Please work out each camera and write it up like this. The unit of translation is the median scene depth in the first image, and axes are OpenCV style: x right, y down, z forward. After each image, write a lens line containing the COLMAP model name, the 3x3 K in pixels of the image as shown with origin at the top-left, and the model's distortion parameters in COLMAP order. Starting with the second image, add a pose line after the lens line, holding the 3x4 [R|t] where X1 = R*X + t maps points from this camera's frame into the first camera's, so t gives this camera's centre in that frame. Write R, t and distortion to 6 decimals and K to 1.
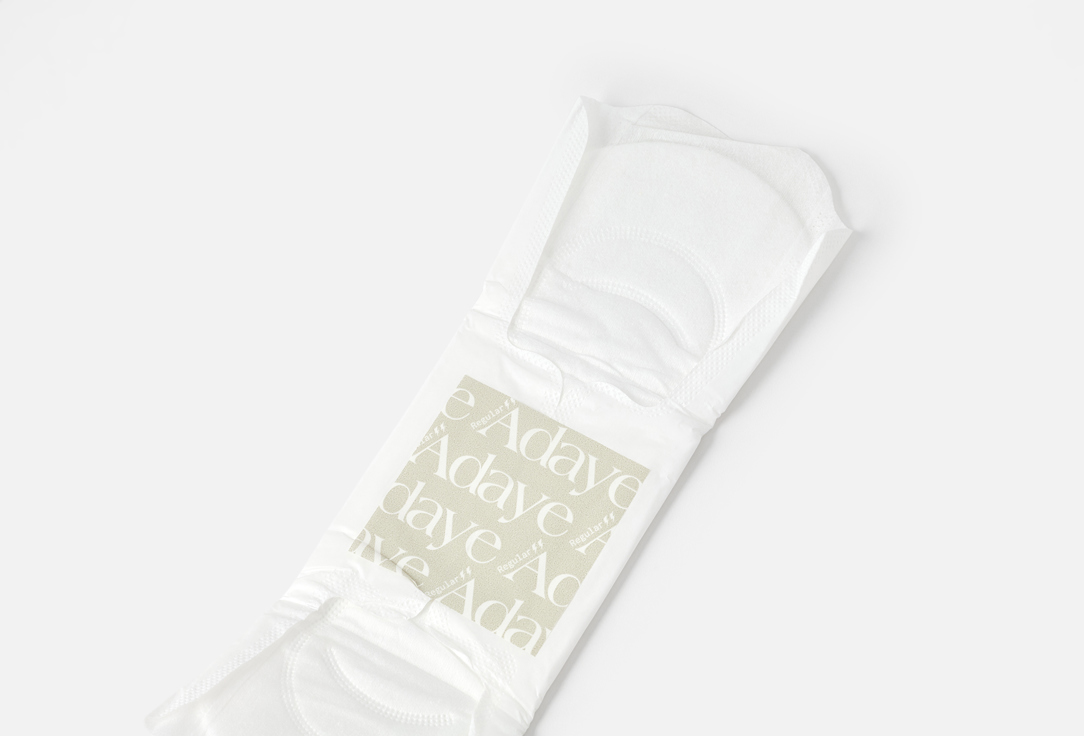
lens RADIAL K [[3372.7, 0, 543.8], [0, 3372.7, 368.1], [0, 0, 1]] dist [0.317119, 0.000000]
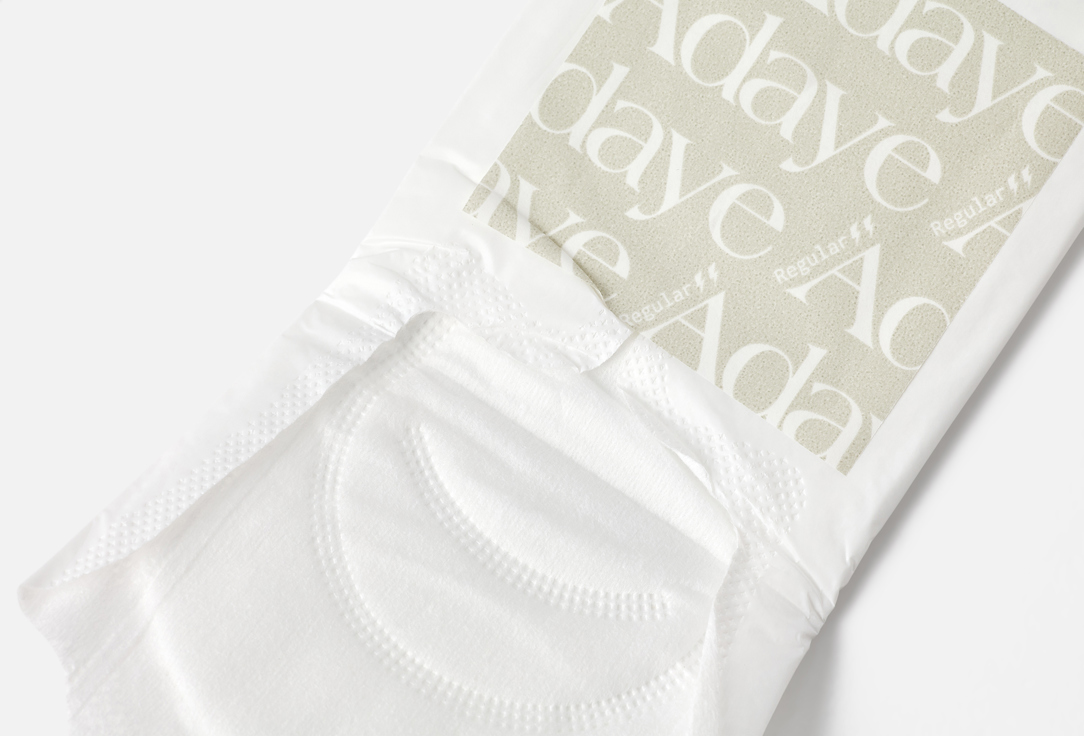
lens RADIAL K [[3372.7, 0, 539.8], [0, 3372.7, 374.7], [0, 0, 1]] dist [0.317119, 0.000000]
pose [[0.998299, 0.058241, -0.002706, -0.044820], [-0.054915, 0.954854, 0.291957, -0.064453], [0.019588, -0.291311, 0.956428, 0.543077]]
